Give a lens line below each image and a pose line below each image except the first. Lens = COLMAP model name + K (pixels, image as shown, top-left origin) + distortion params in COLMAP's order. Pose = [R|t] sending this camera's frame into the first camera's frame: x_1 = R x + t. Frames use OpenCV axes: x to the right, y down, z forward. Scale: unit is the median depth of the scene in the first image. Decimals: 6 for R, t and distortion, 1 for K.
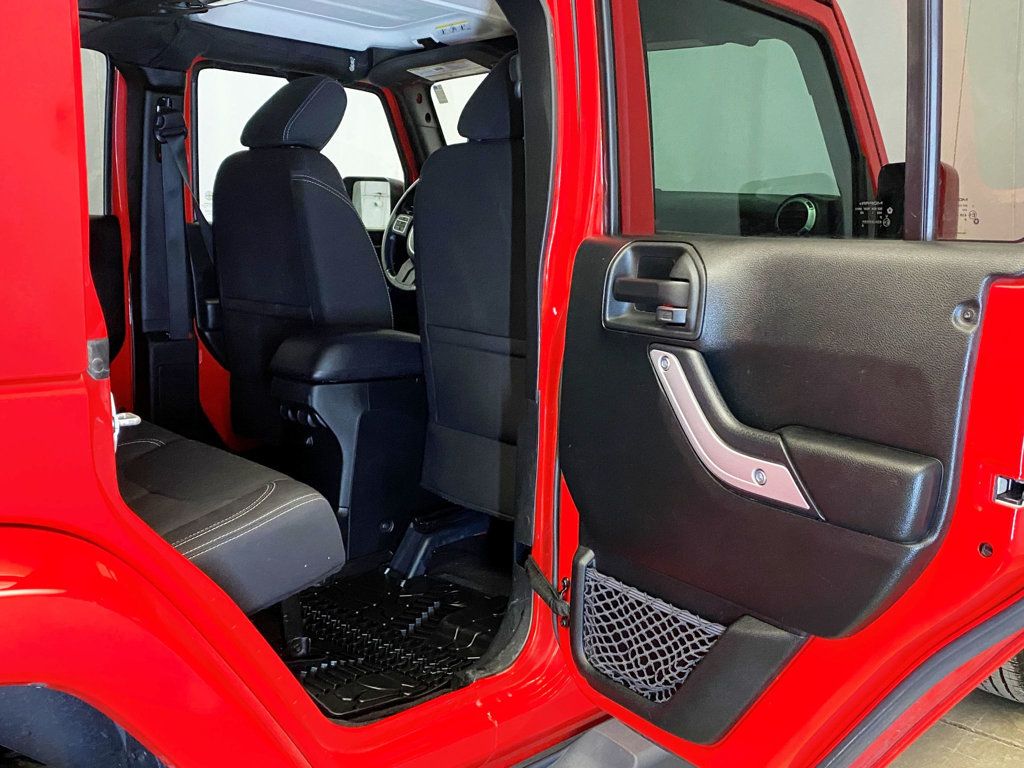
lens RADIAL K [[1051.8, 0, 512.0], [0, 1051.8, 384.0], [0, 0, 1]] dist [0.167062, -0.484424]
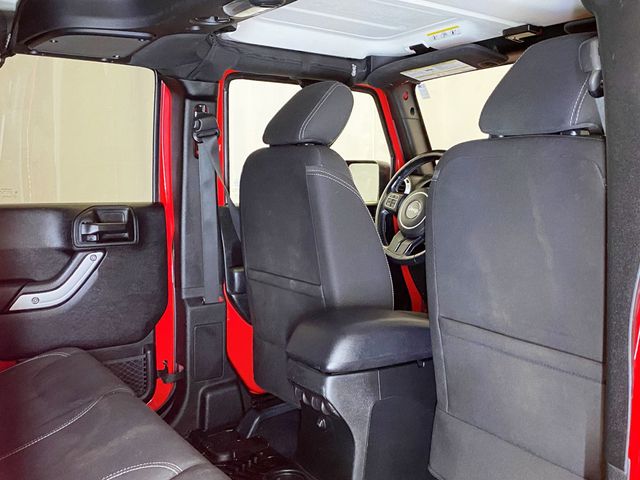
lens RADIAL K [[657.4, 0, 320.0], [0, 657.4, 240.0], [0, 0, 1]] dist [0.167062, -0.484424]
pose [[0.986729, -0.004868, -0.162305, -0.071766], [-0.002880, 0.998869, -0.047468, -0.079788], [0.162353, 0.047305, 0.985598, 0.287225]]
